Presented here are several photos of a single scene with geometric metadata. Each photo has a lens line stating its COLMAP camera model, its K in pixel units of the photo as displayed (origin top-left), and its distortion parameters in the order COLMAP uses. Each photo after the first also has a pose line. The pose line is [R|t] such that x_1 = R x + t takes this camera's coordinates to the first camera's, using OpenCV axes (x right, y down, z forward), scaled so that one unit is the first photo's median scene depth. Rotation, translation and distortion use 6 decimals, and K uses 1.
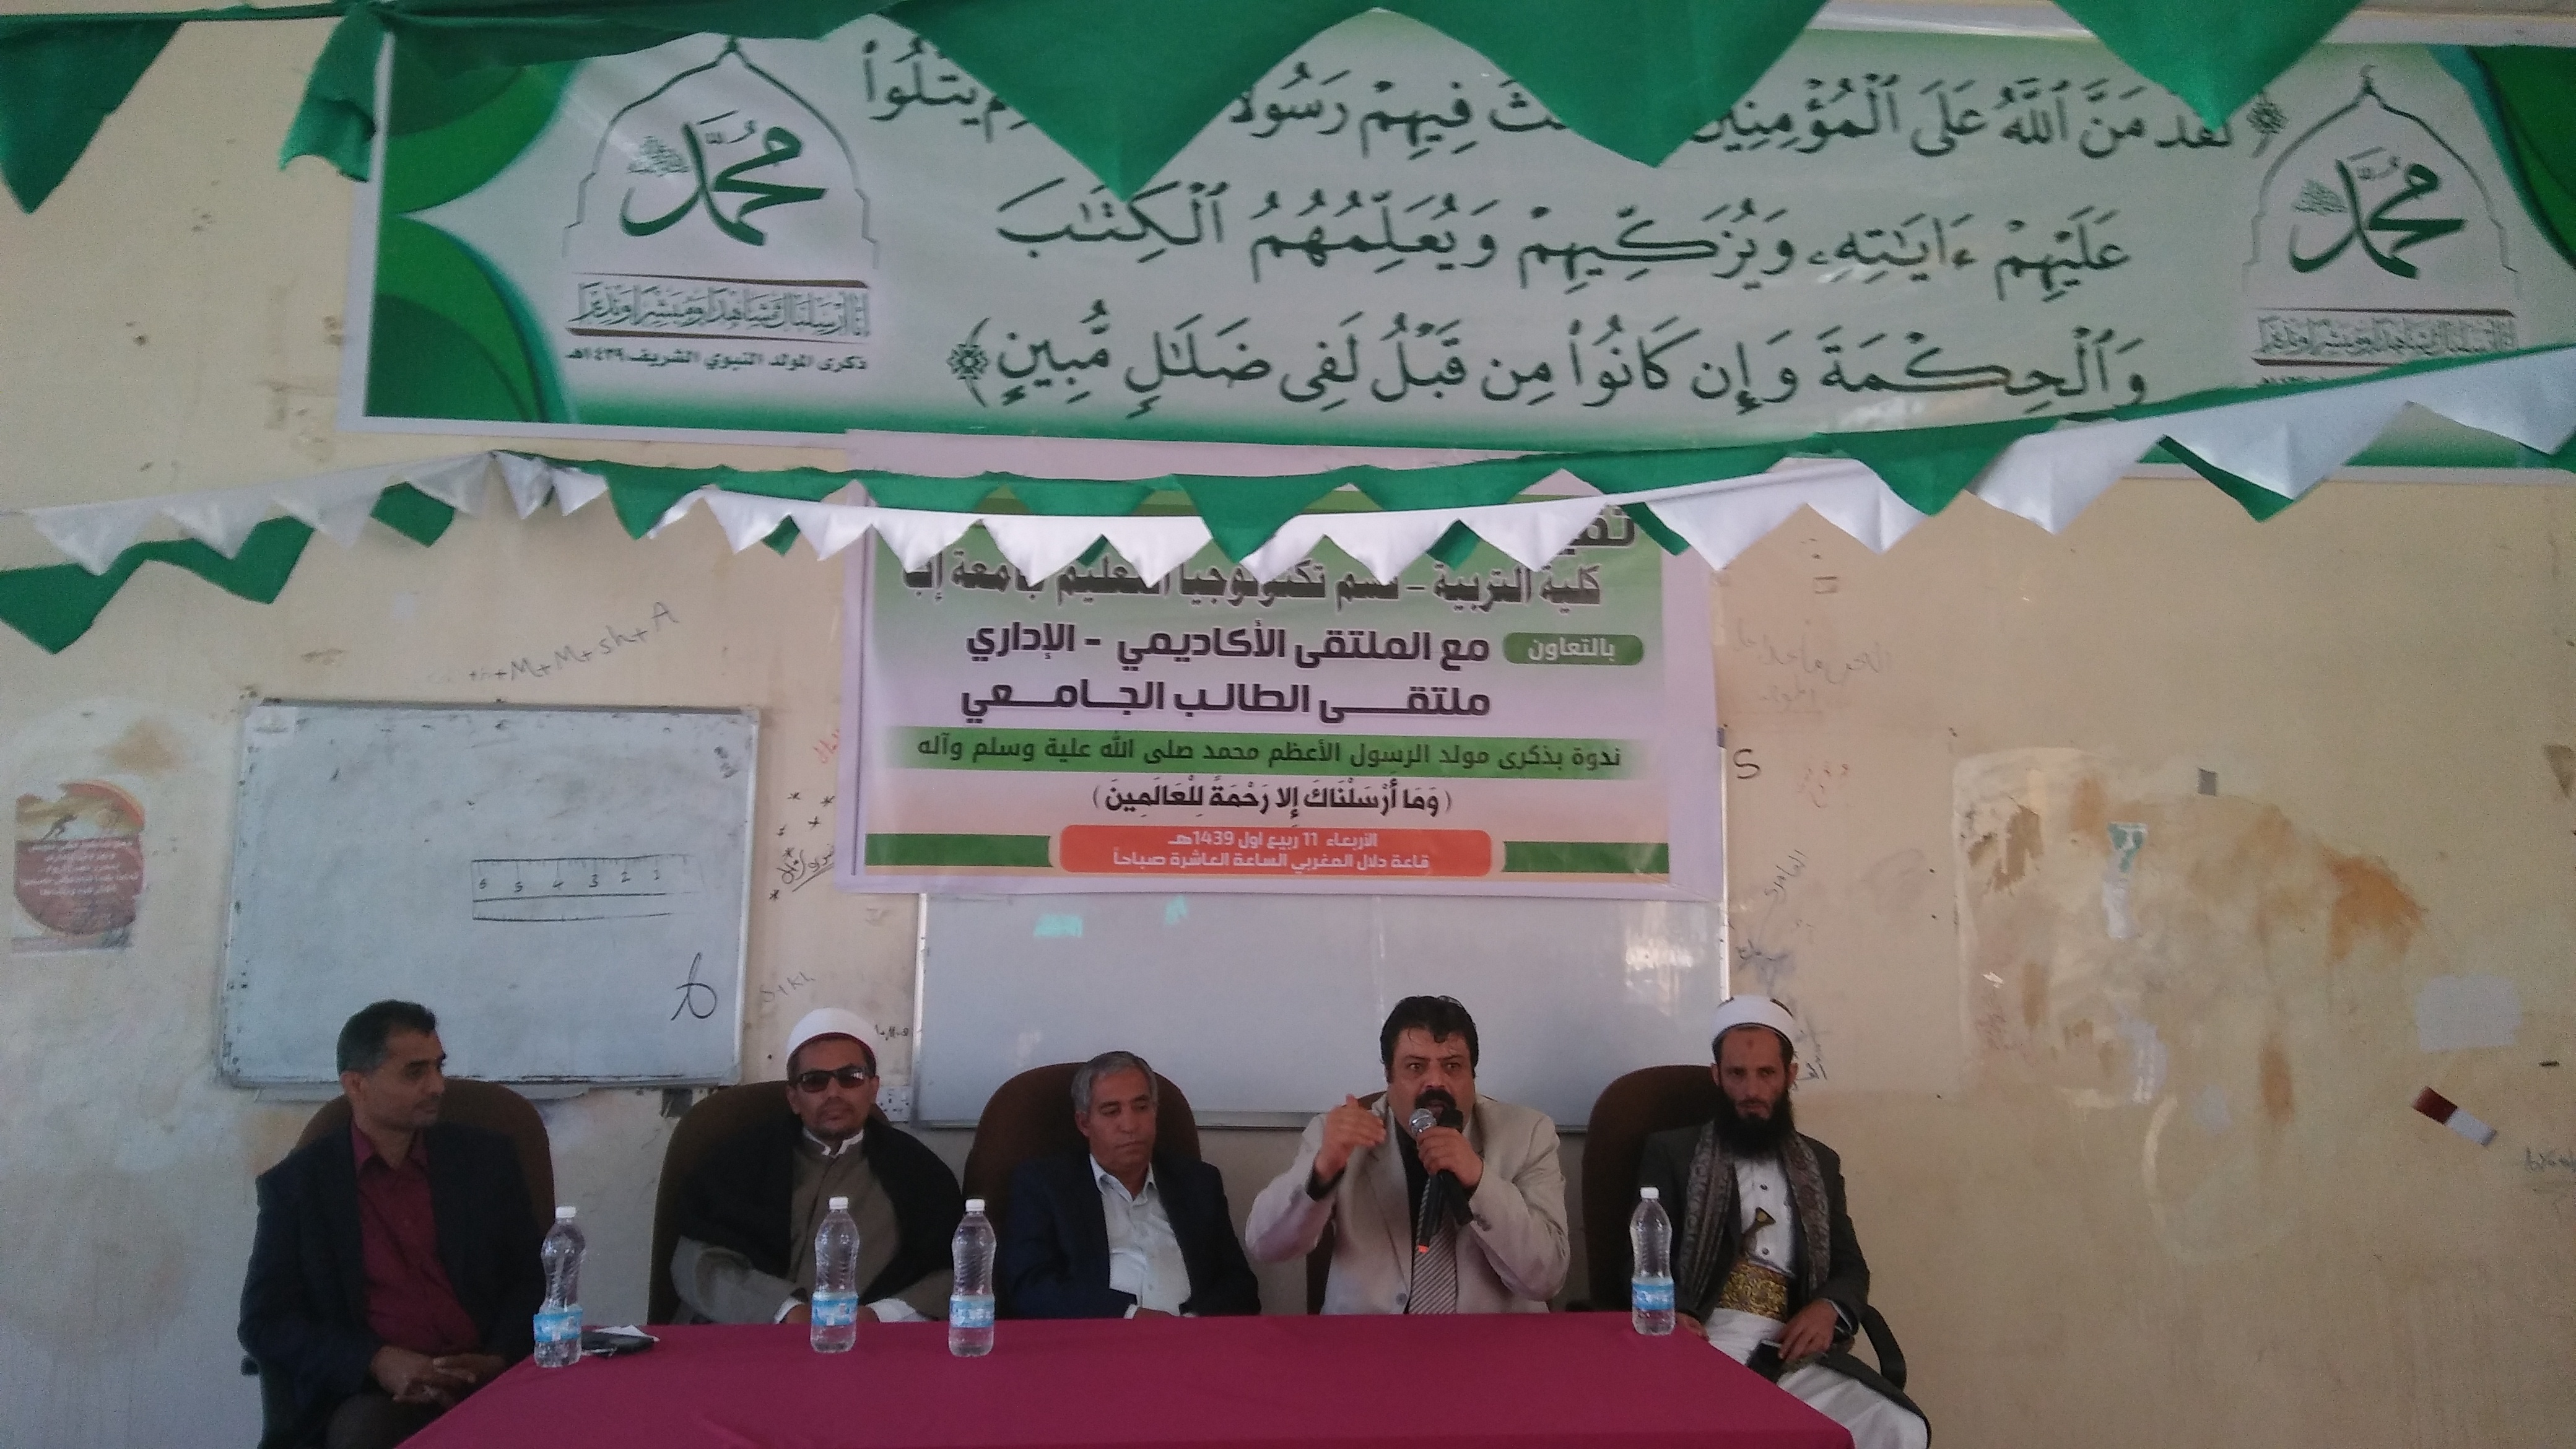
lens RADIAL K [[2002.4, 0, 1344.9], [0, 2002.4, 712.3], [0, 0, 1]] dist [0.084035, -0.092379]
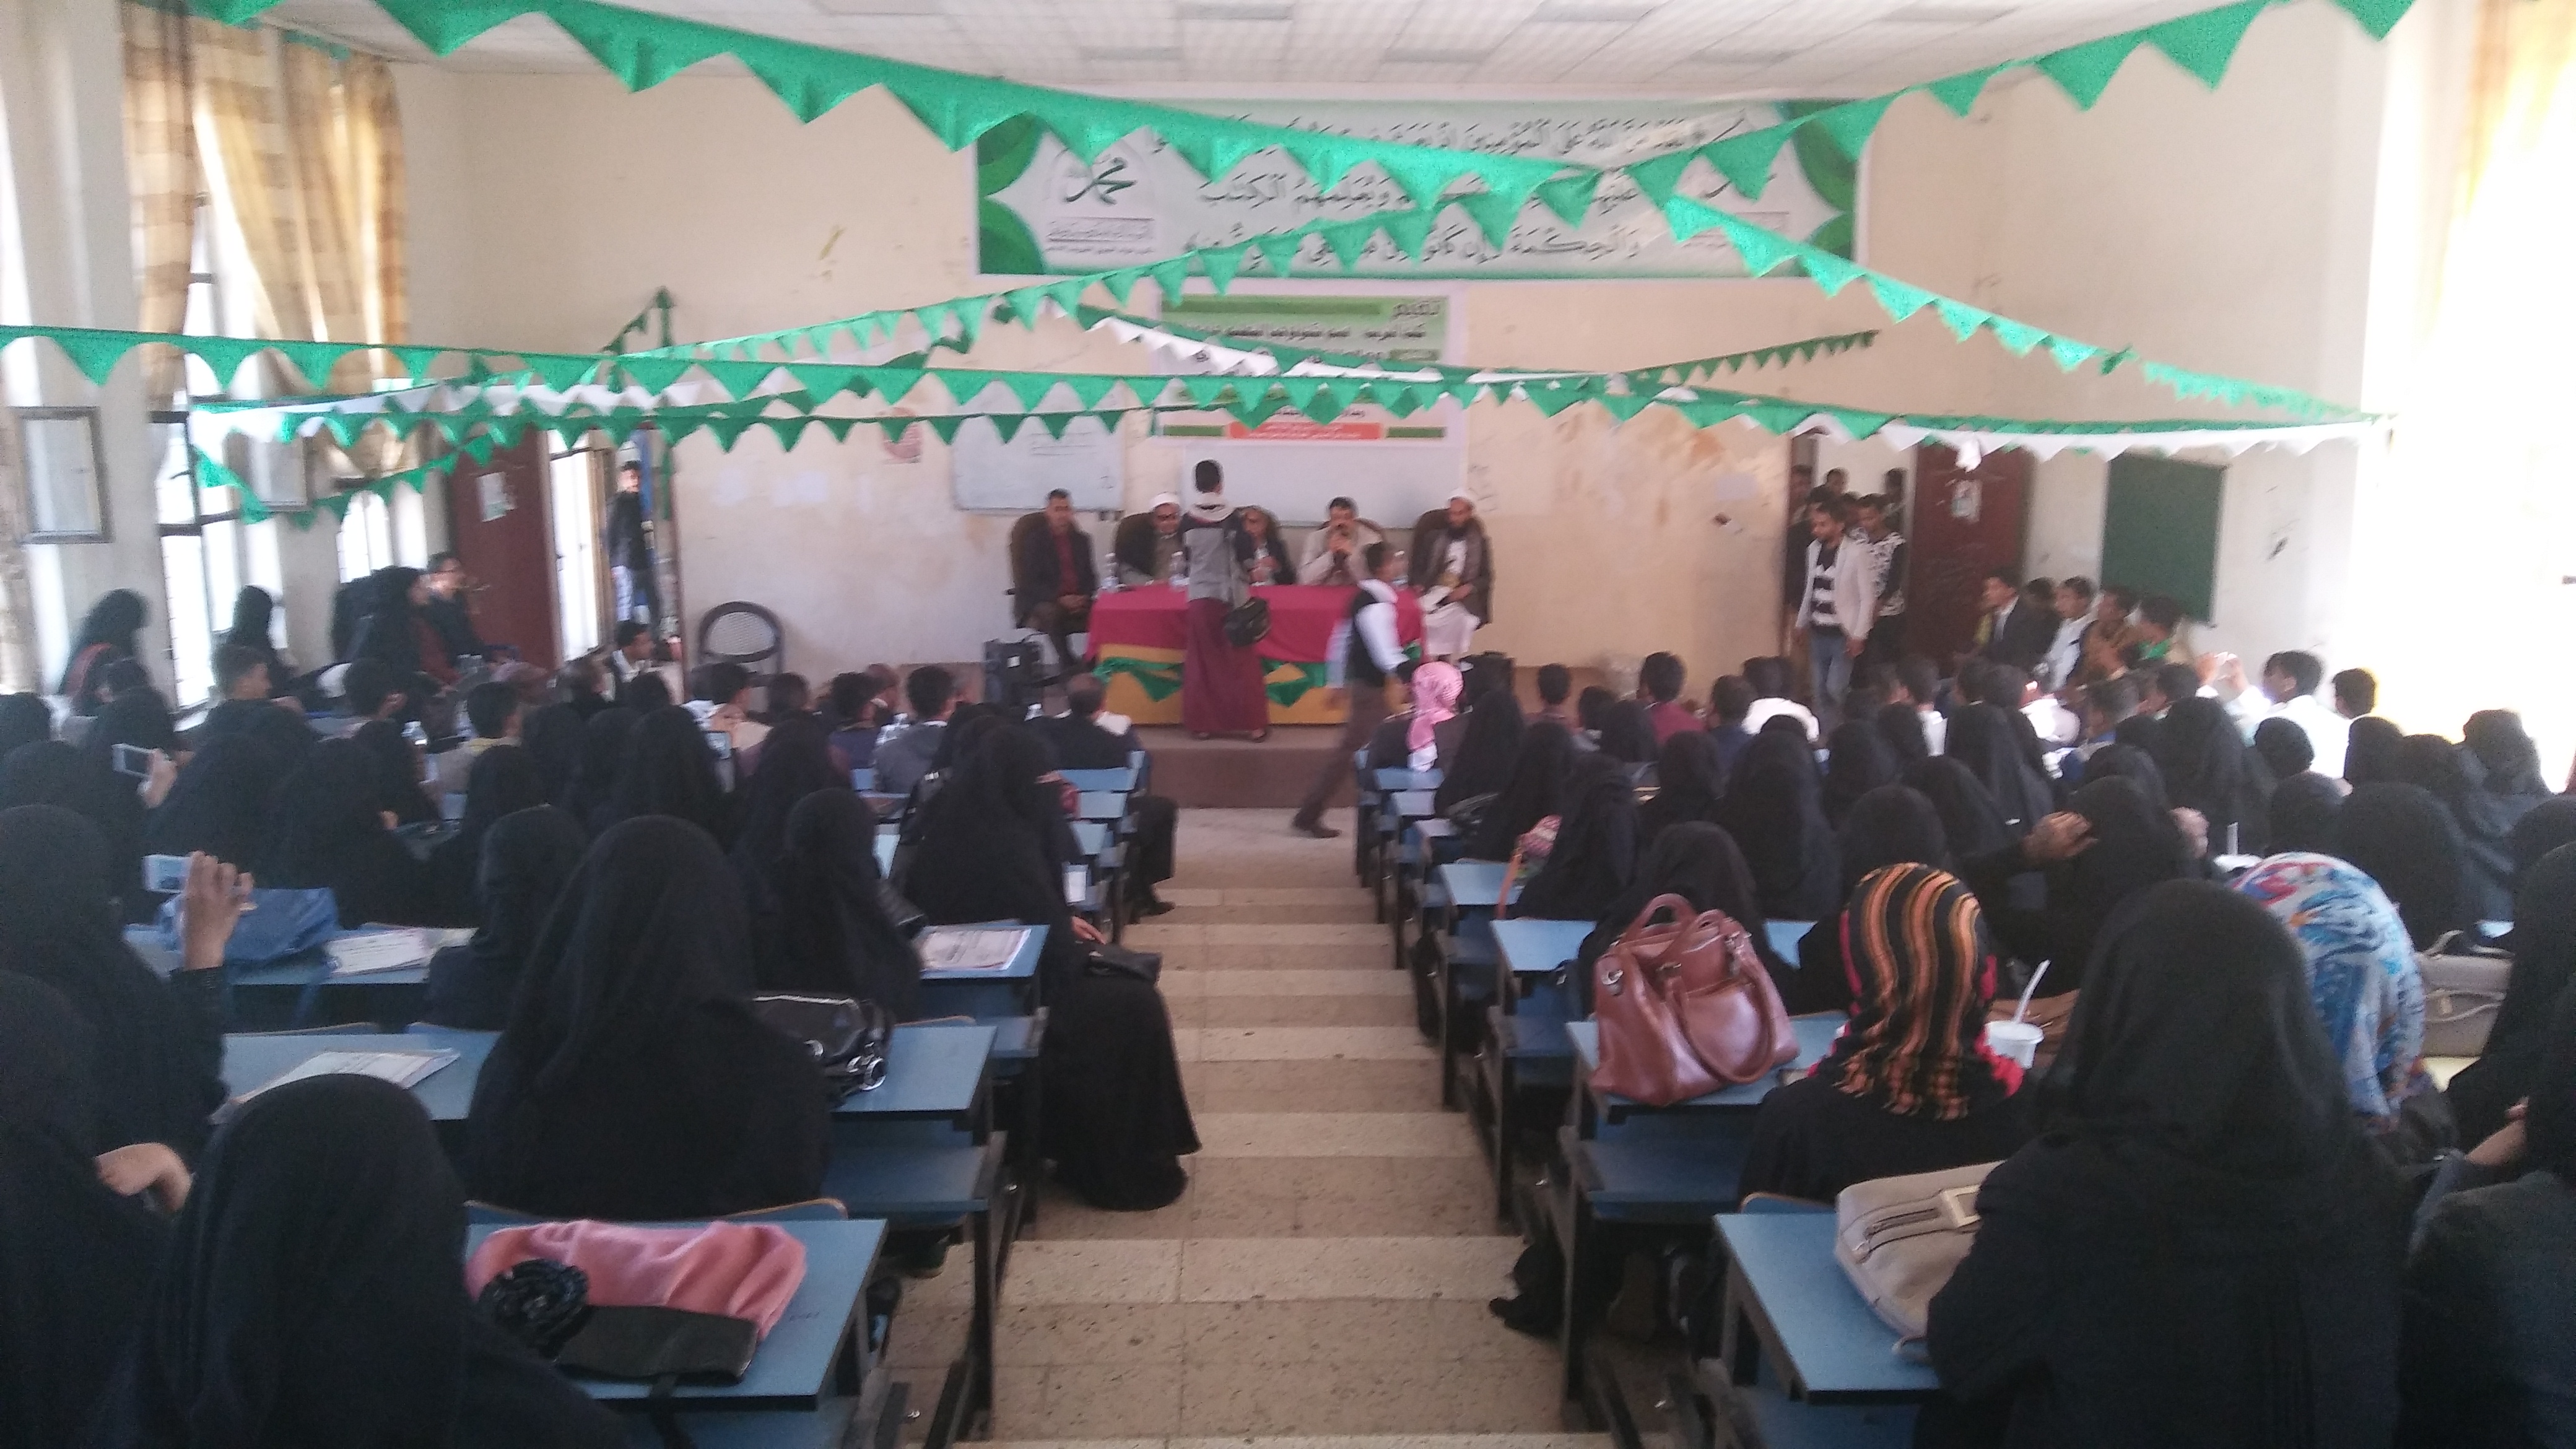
lens RADIAL K [[2002.4, 0, 1344.9], [0, 2002.4, 712.3], [0, 0, 1]] dist [0.084035, -0.092379]
pose [[0.998770, 0.012408, -0.048007, 0.160985], [0.003673, 0.947012, 0.321178, -0.459496], [0.049448, -0.320959, 0.945801, -1.779165]]
